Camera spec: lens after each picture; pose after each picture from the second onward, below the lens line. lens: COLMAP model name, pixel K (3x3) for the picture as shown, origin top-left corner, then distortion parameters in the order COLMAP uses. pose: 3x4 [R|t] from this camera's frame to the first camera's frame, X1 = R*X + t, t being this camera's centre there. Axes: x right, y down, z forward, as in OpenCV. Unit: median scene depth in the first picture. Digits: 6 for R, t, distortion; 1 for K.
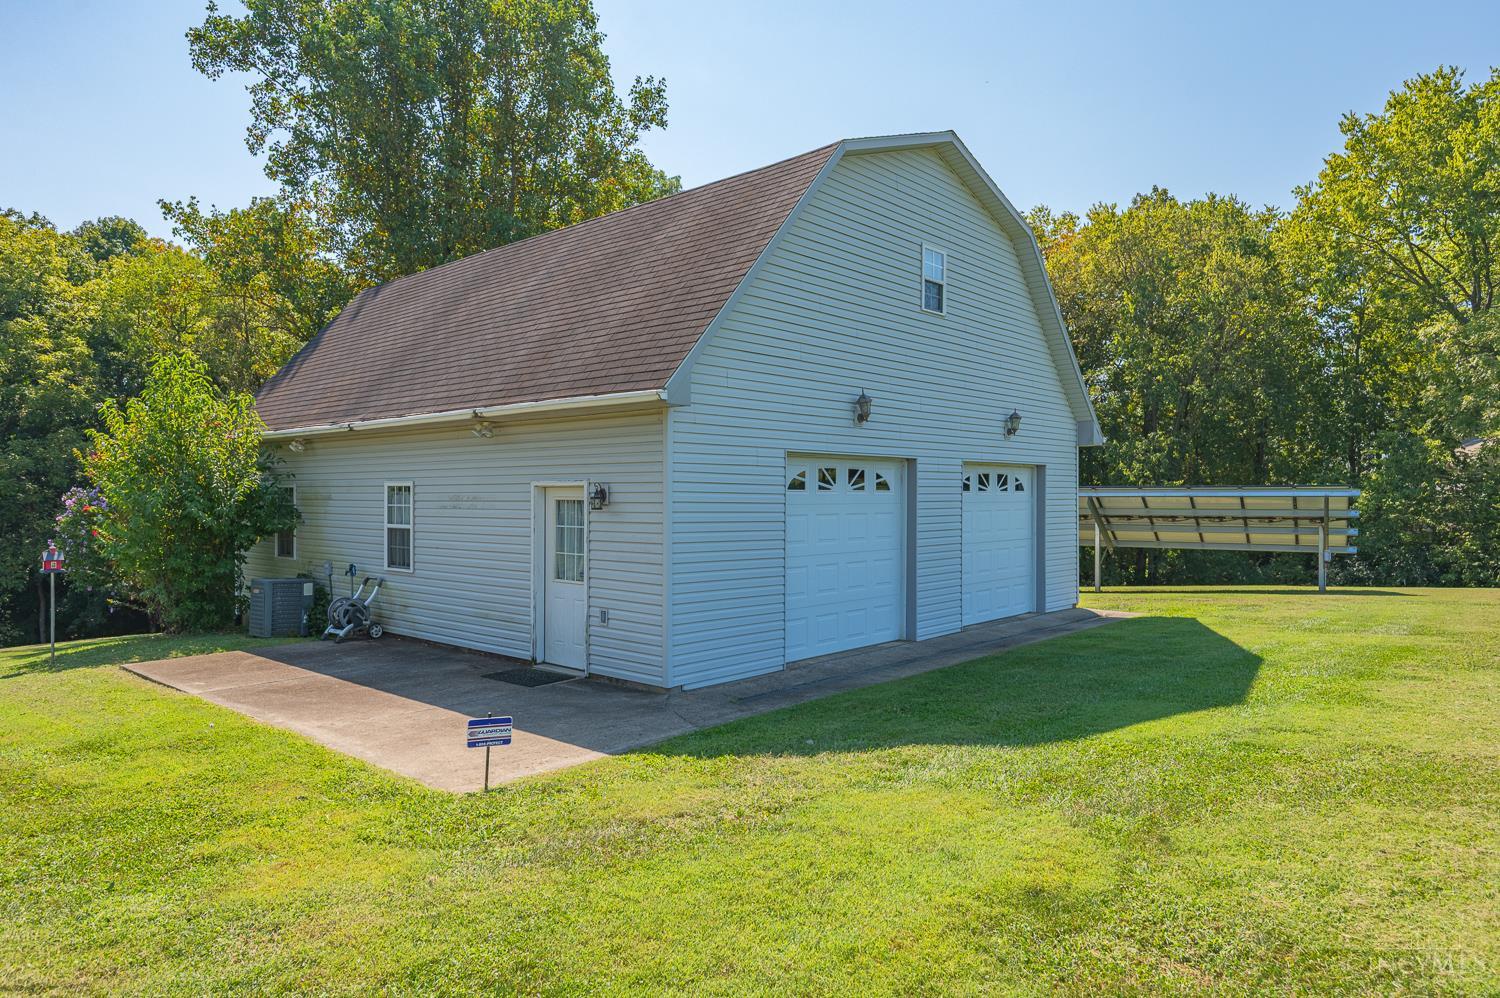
lens RADIAL K [[924.1, 0, 752.9], [0, 924.1, 499.7], [0, 0, 1]] dist [-0.001533, -0.001190]
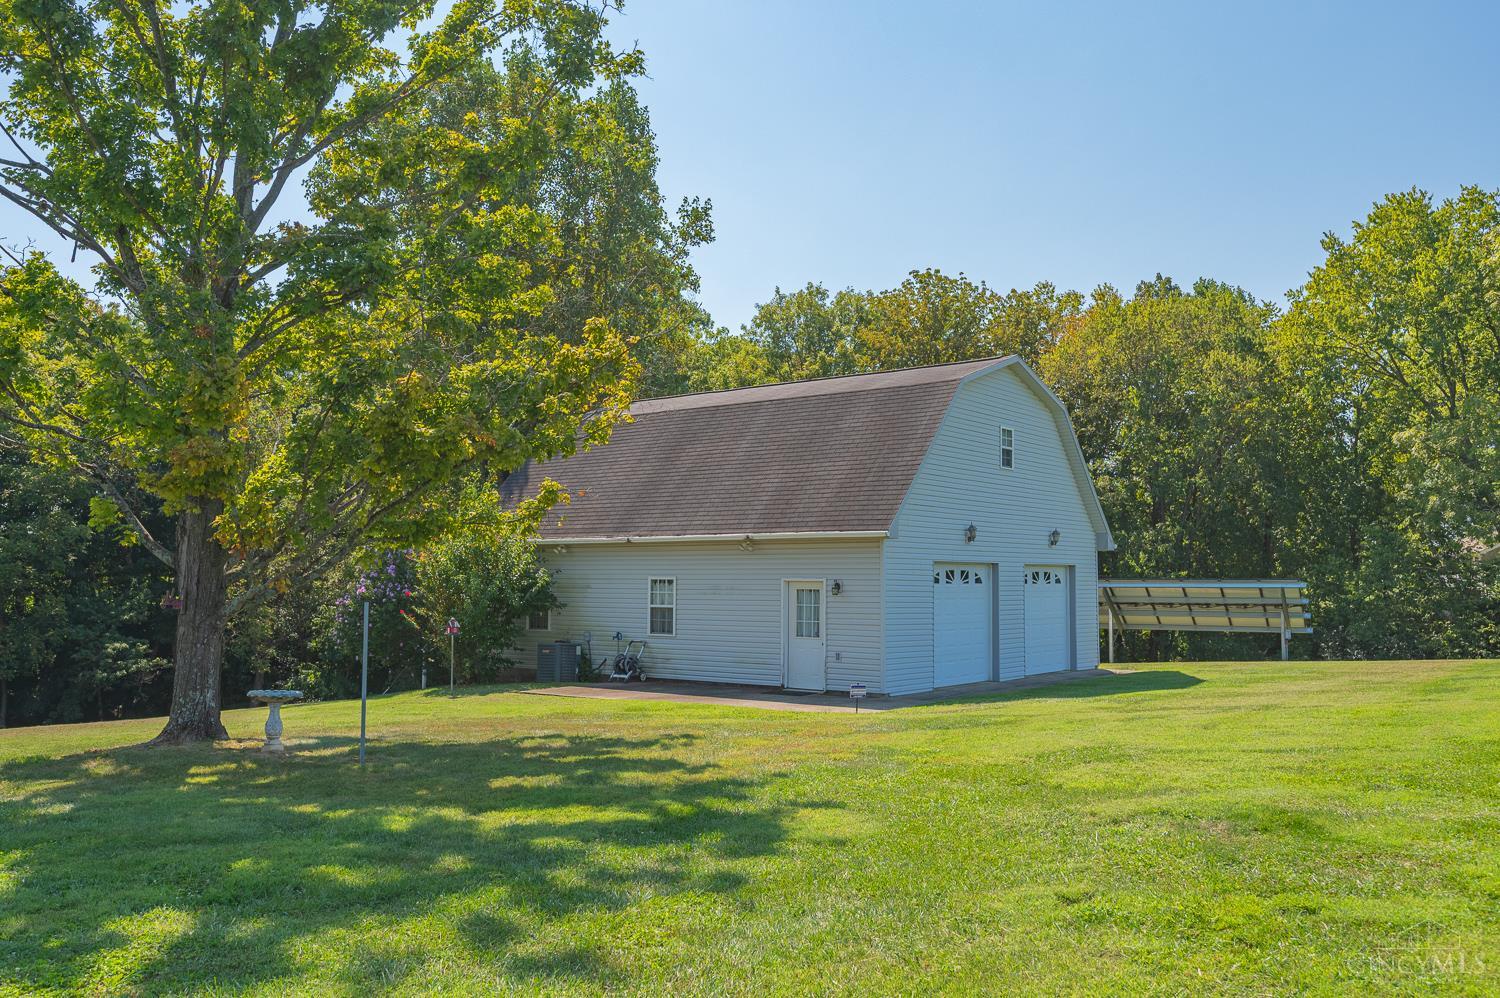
lens RADIAL K [[1224.3, 0, 749.2], [0, 1224.3, 500.2], [0, 0, 1]] dist [-0.002998, 0.006475]
pose [[0.997158, 0.008554, 0.074856, -0.244014], [-0.003200, 0.997446, -0.071355, -0.001013], [-0.075275, 0.070912, 0.994638, -0.630835]]
